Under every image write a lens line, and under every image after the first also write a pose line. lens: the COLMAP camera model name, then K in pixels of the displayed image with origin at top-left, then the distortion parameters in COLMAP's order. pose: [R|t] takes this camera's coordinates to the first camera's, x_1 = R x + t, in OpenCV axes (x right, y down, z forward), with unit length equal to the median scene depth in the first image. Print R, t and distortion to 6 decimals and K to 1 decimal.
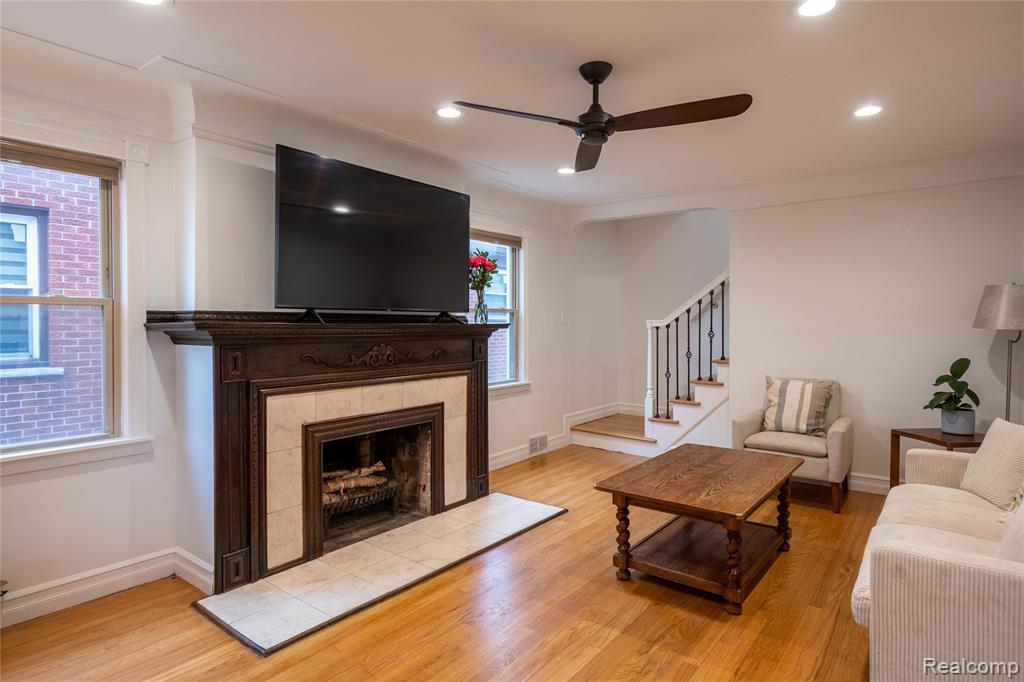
lens RADIAL K [[565.2, 0, 494.0], [0, 565.2, 335.8], [0, 0, 1]] dist [0.000721, -0.001909]
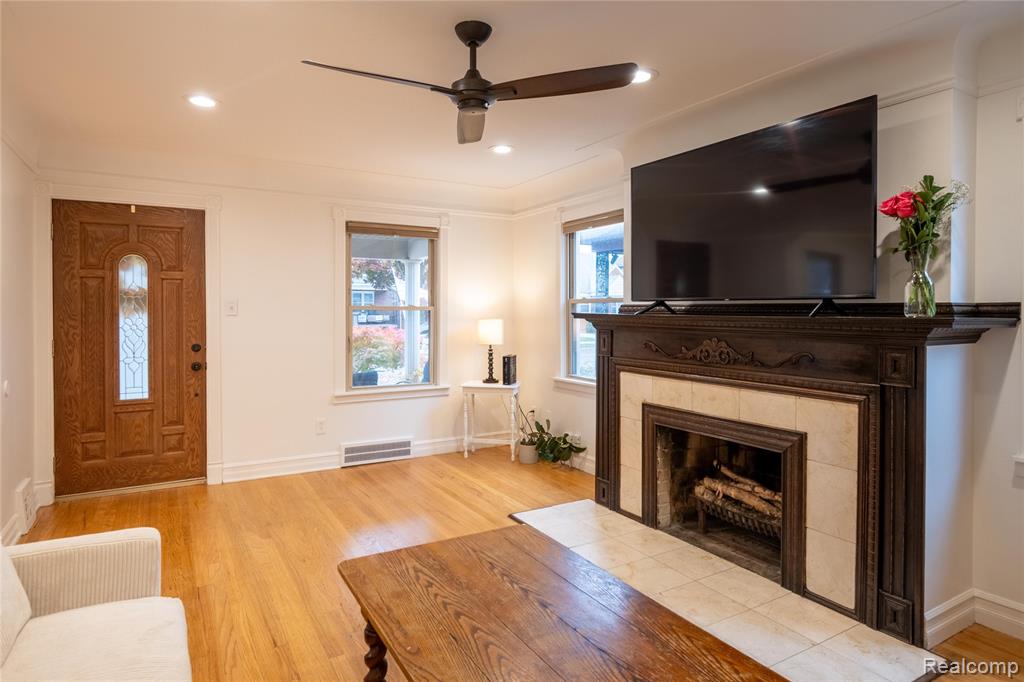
lens RADIAL K [[593.7, 0, 545.4], [0, 593.7, 320.5], [0, 0, 1]] dist [-0.003962, -0.000600]
pose [[-0.314969, 0.009504, -0.949054, 0.770494], [-0.031015, 0.999313, 0.020300, -0.024299], [0.948595, 0.035829, -0.314458, 1.051590]]
